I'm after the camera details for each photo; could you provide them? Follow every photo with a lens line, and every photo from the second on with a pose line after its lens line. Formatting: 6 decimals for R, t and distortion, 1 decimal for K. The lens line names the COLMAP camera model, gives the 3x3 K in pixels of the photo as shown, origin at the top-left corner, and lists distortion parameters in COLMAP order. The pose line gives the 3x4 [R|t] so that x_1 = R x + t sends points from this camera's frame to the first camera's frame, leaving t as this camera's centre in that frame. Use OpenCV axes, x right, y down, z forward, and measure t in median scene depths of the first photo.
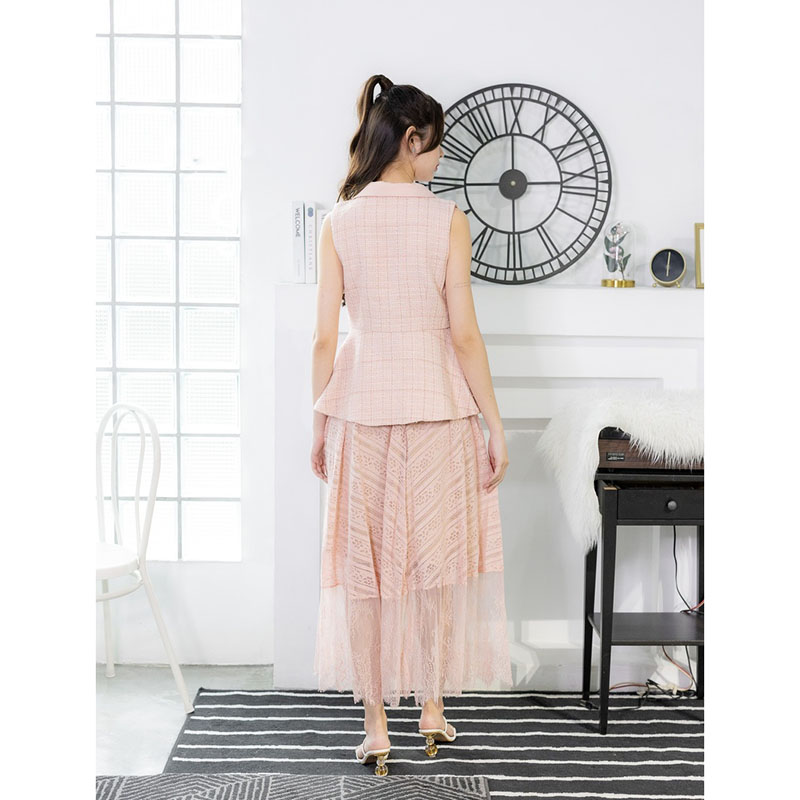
lens RADIAL K [[2053.2, 0, 400.3], [0, 2053.2, 387.3], [0, 0, 1]] dist [0.149758, 0.000000]
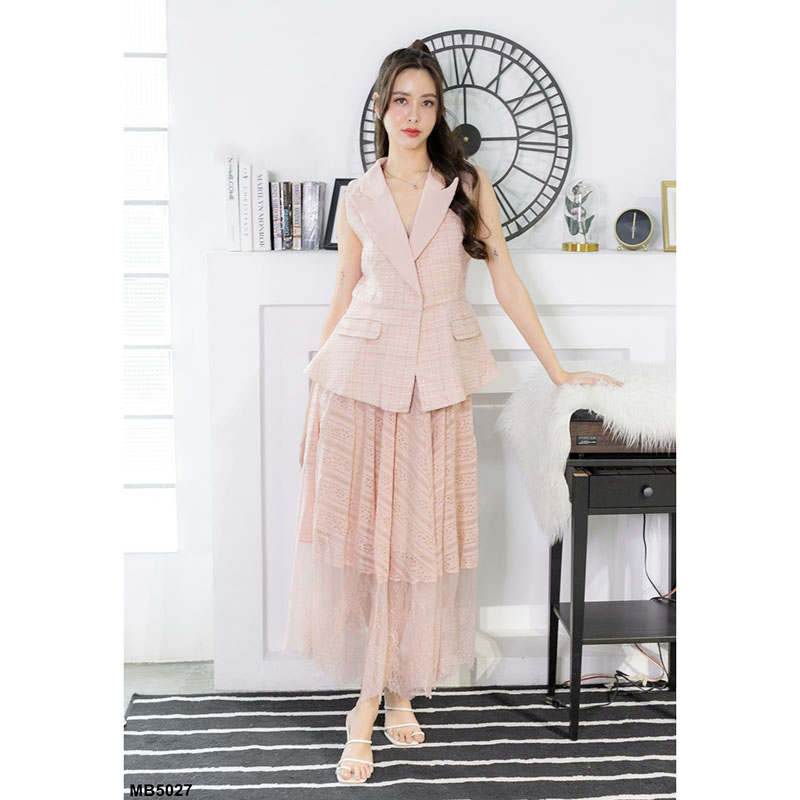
lens RADIAL K [[1938.2, 0, 444.1], [0, 1938.2, 392.0], [0, 0, 1]] dist [0.235958, 0.000000]
pose [[0.998425, -0.015249, 0.053982, -0.003852], [0.013589, 0.999427, 0.030995, -0.013113], [-0.054424, -0.030212, 0.998061, 0.126017]]
